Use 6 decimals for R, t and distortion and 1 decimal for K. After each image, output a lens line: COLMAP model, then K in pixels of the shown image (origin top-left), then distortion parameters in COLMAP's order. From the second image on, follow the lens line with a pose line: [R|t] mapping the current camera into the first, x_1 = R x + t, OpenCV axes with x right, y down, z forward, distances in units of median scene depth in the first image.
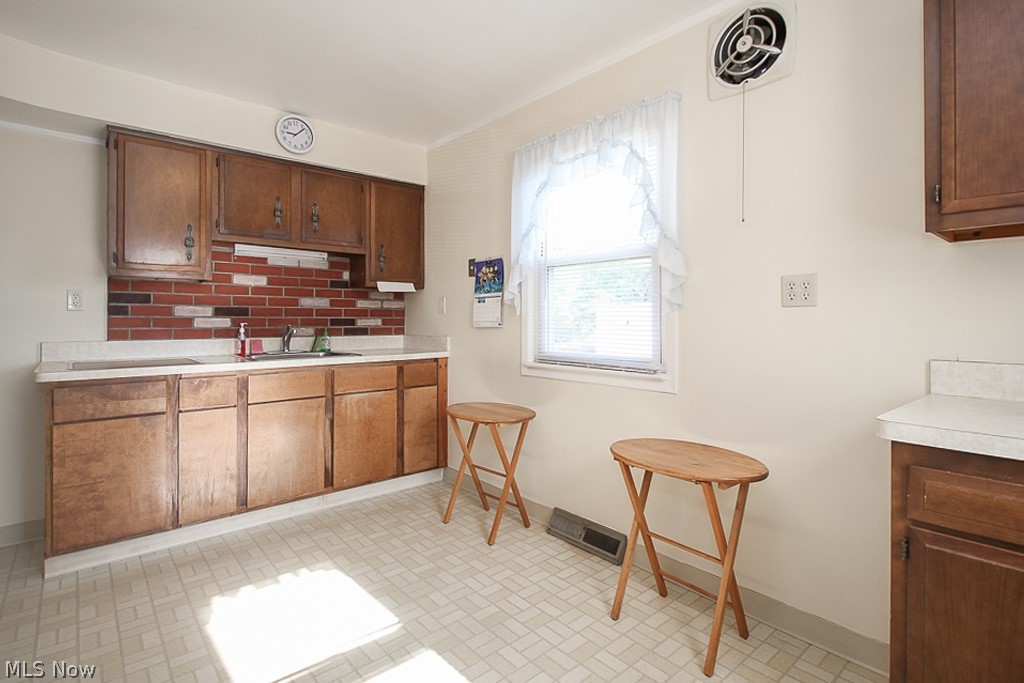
lens RADIAL K [[490.0, 0, 509.6], [0, 490.0, 321.9], [0, 0, 1]] dist [0.015262, -0.013029]
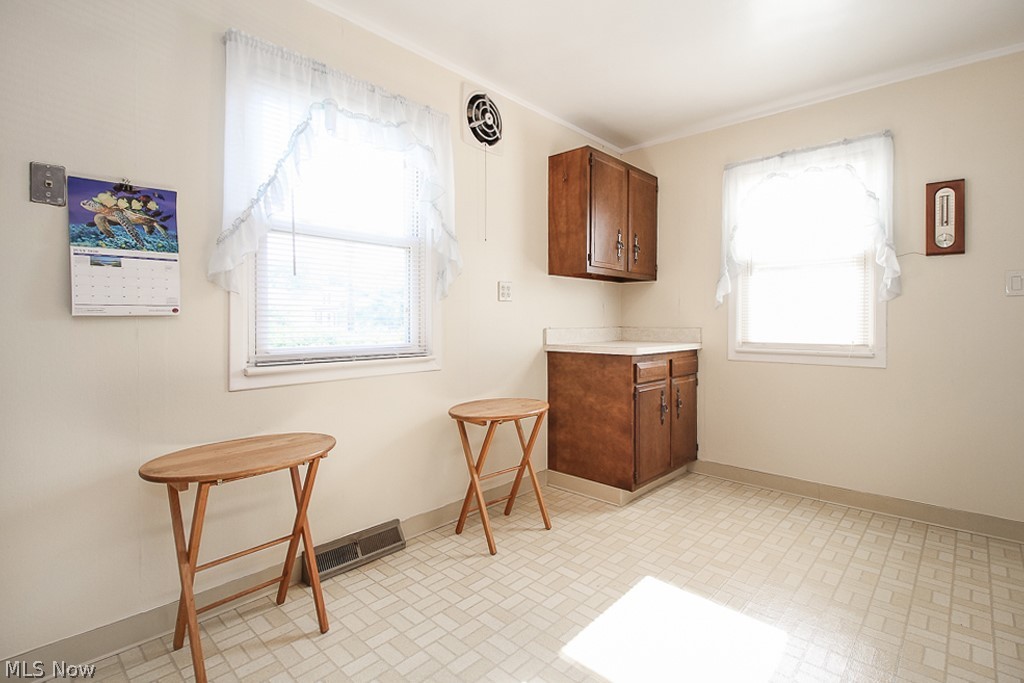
lens RADIAL K [[490.0, 0, 509.6], [0, 490.0, 321.9], [0, 0, 1]] dist [0.015262, -0.013029]
pose [[-0.097431, -0.015860, 0.995116, -0.715431], [-0.002888, 0.999873, 0.015653, 0.009499], [-0.995238, -0.001348, -0.097465, 0.784098]]
